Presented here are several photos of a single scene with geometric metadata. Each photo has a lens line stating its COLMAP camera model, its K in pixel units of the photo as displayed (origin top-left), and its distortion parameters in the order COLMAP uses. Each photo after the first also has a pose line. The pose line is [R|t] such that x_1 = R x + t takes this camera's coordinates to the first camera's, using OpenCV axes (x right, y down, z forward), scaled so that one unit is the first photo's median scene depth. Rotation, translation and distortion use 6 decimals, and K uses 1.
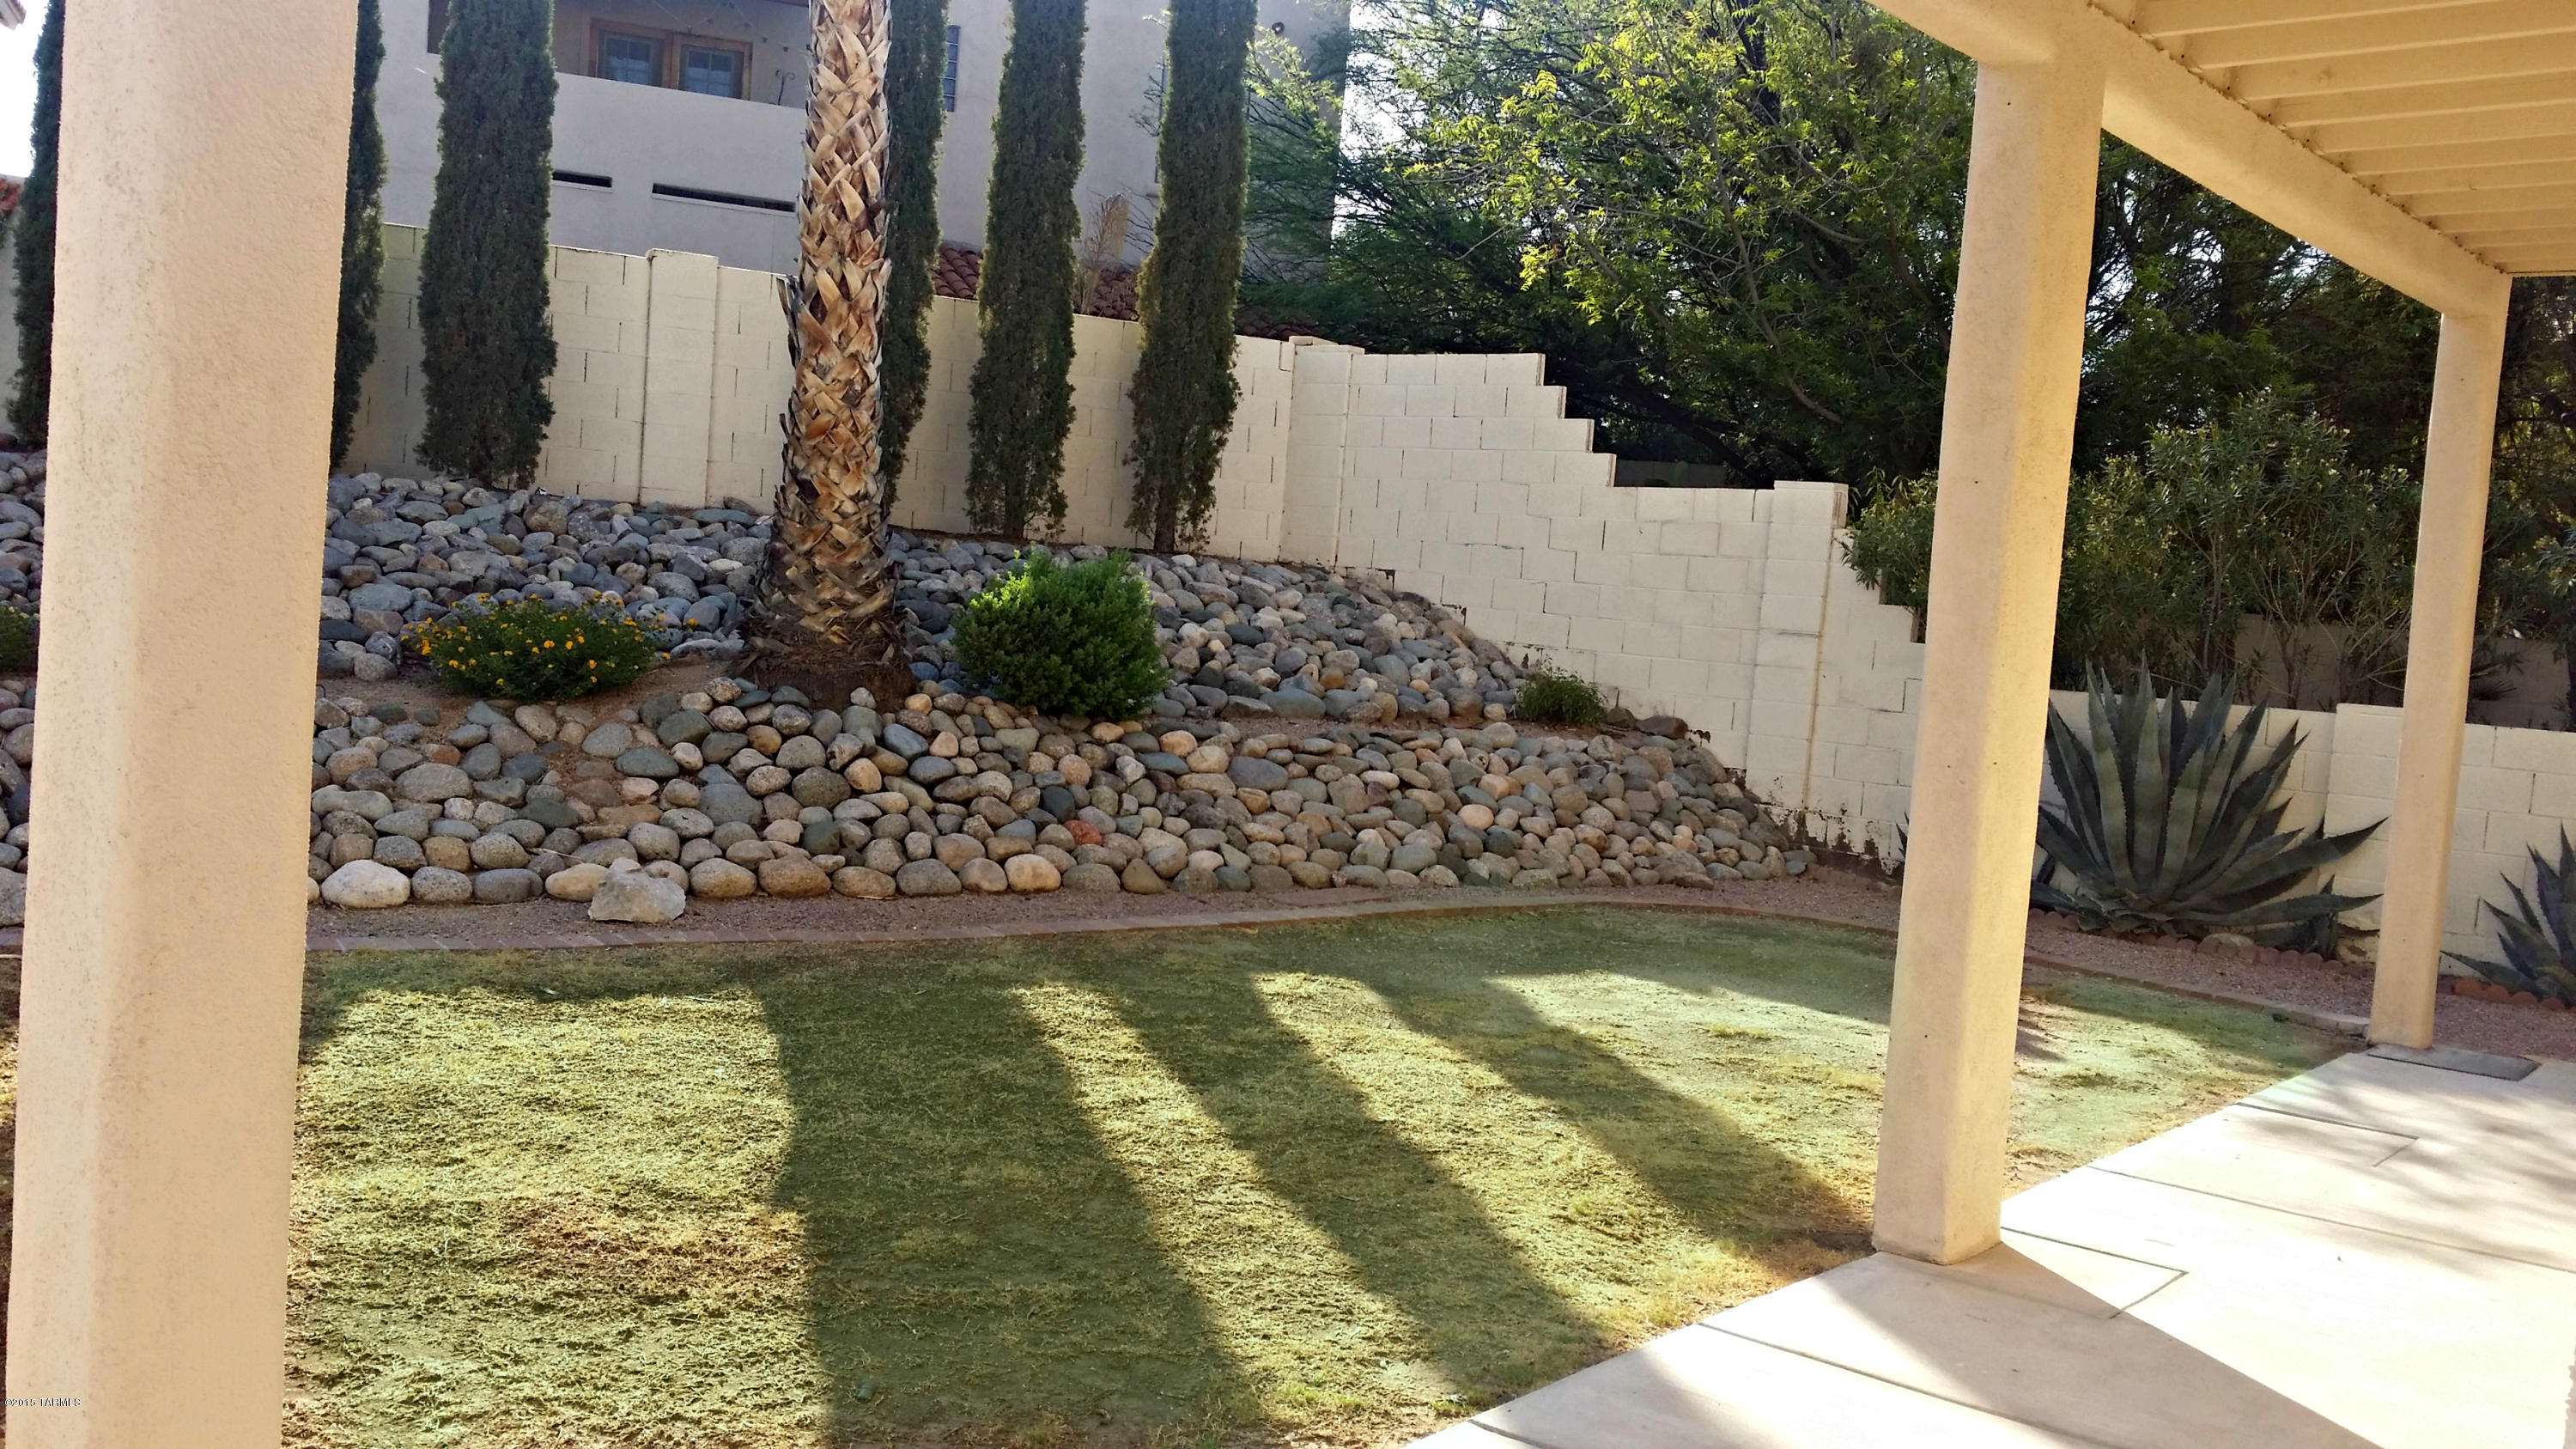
lens RADIAL K [[2260.5, 0, 1288.0], [0, 2260.5, 724.5], [0, 0, 1]] dist [0.132777, -0.006550]
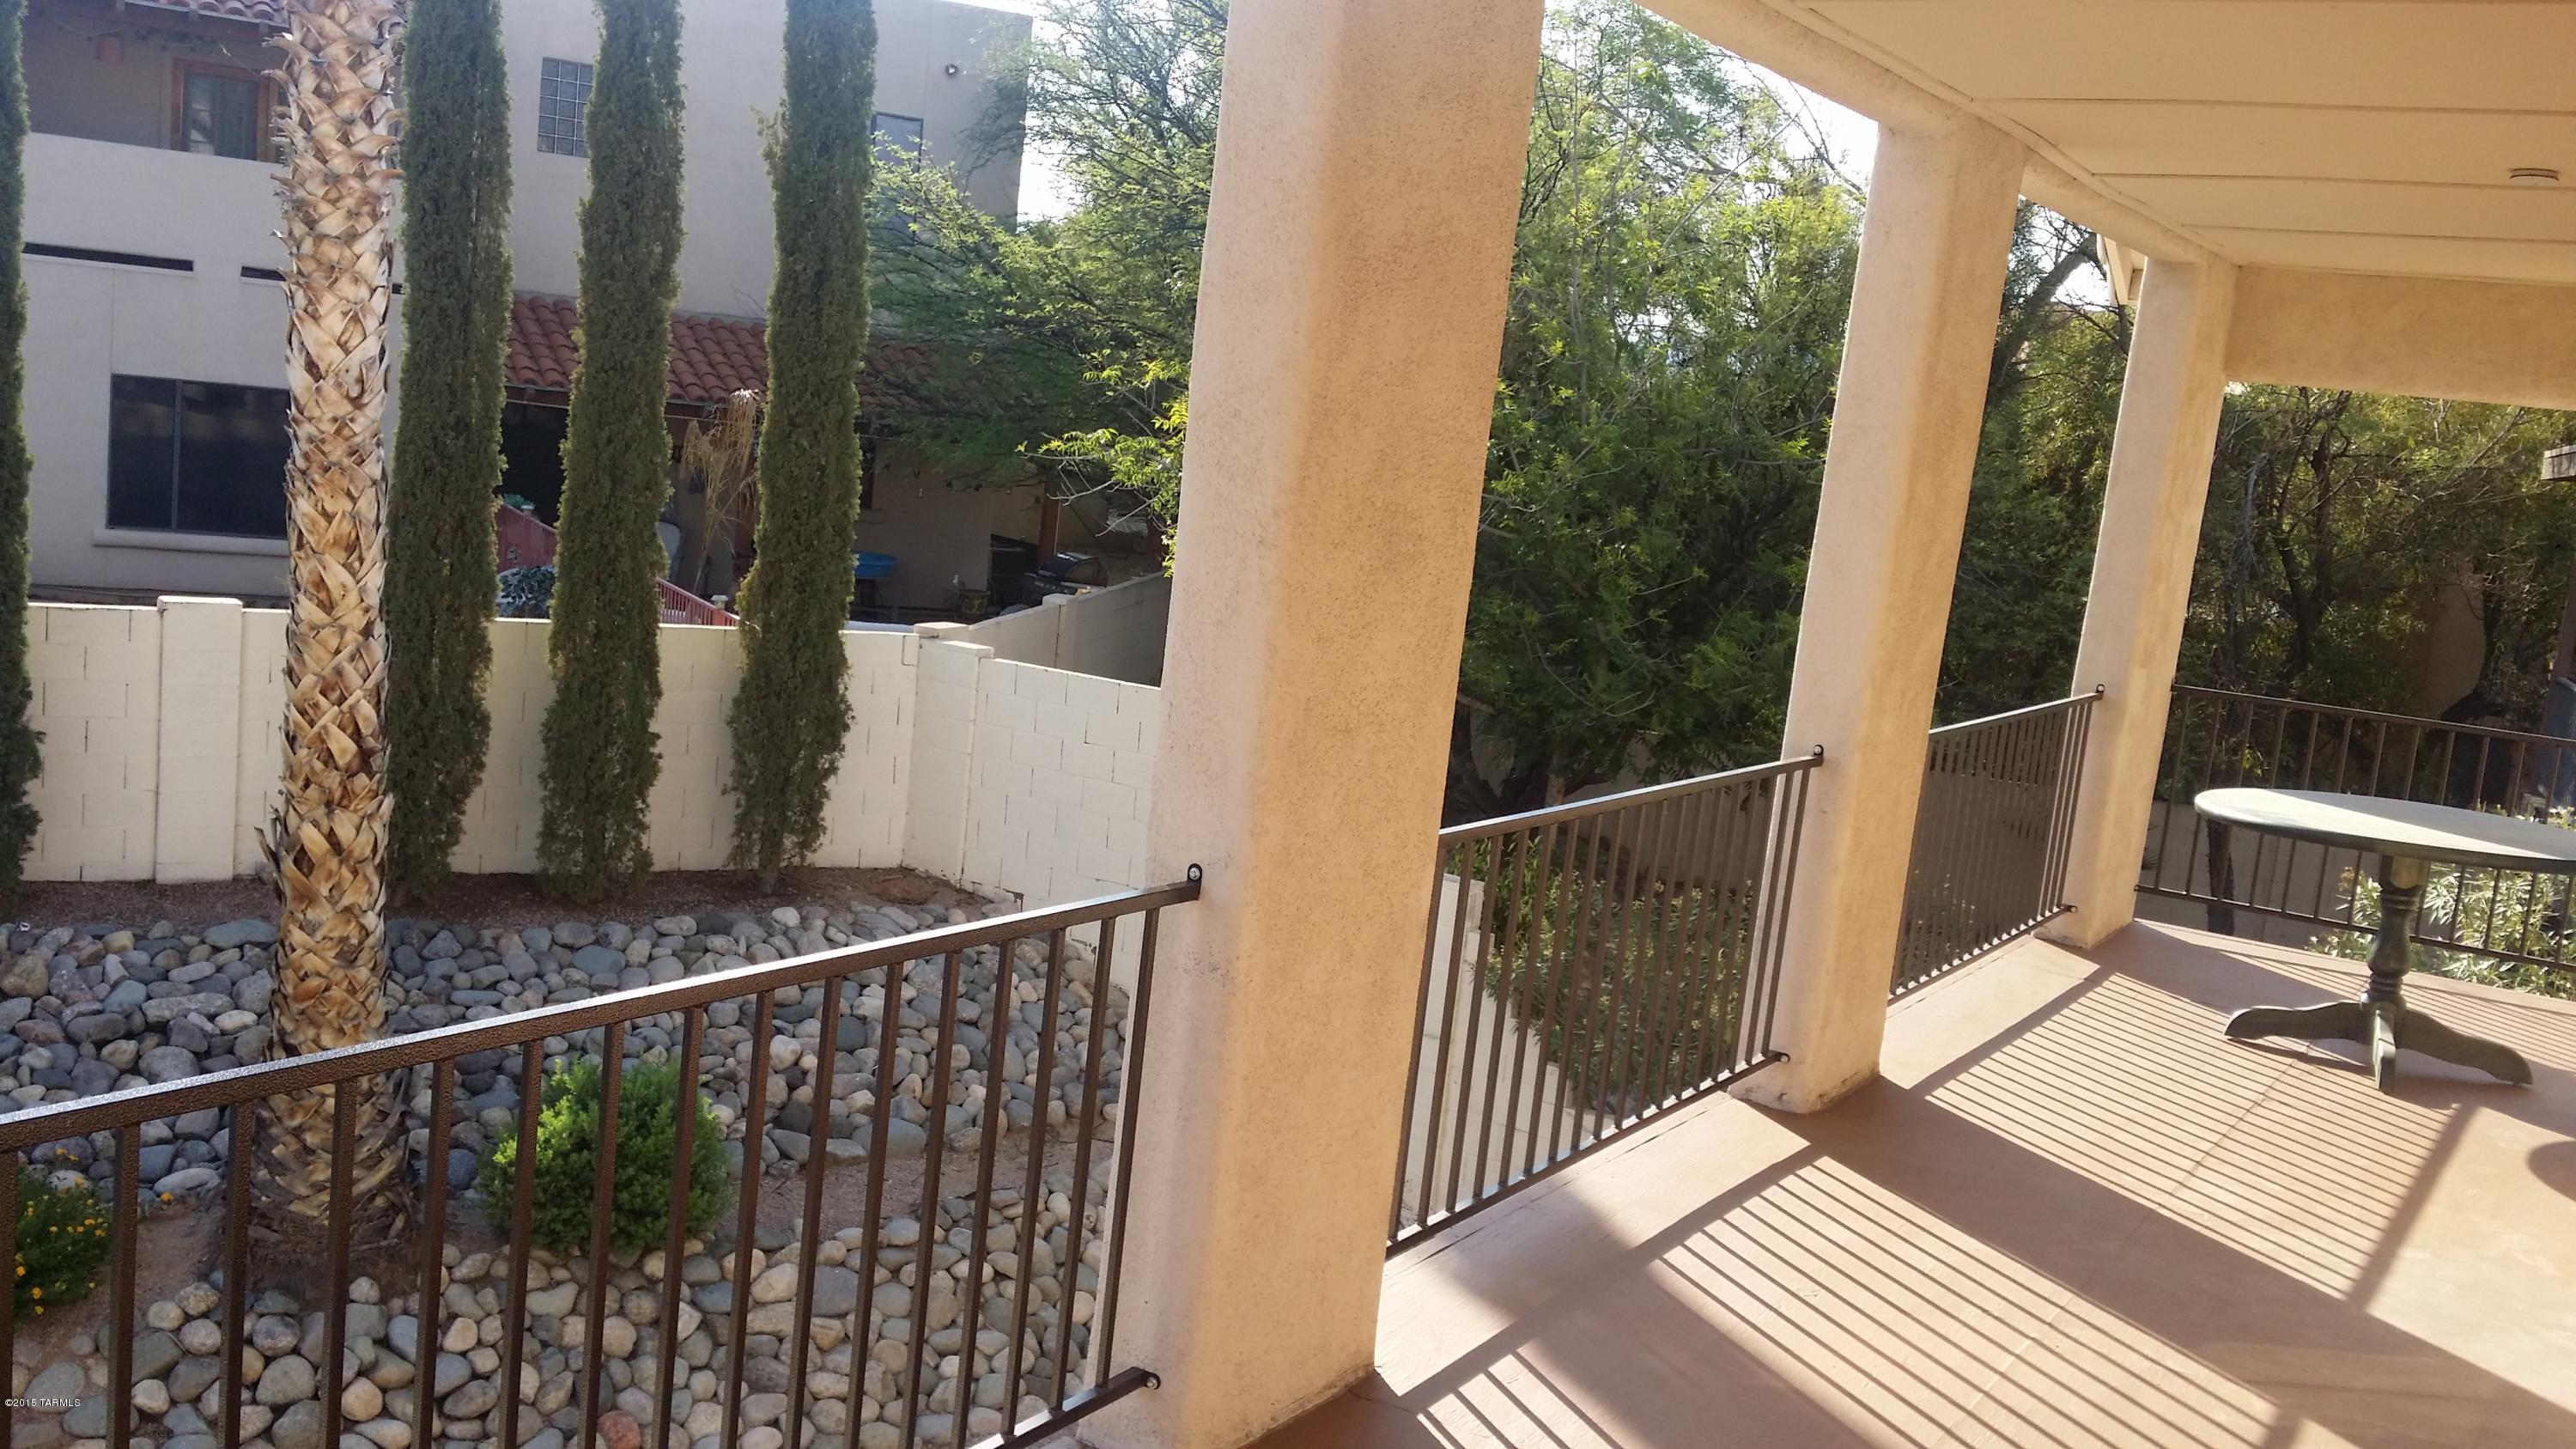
lens RADIAL K [[2233.4, 0, 1288.0], [0, 2233.4, 724.5], [0, 0, 1]] dist [0.081236, -0.135549]
pose [[0.993414, 0.009448, 0.114189, 0.068638], [-0.022274, 0.993506, 0.111574, -0.336600], [-0.112394, -0.113383, 0.987174, 0.110890]]
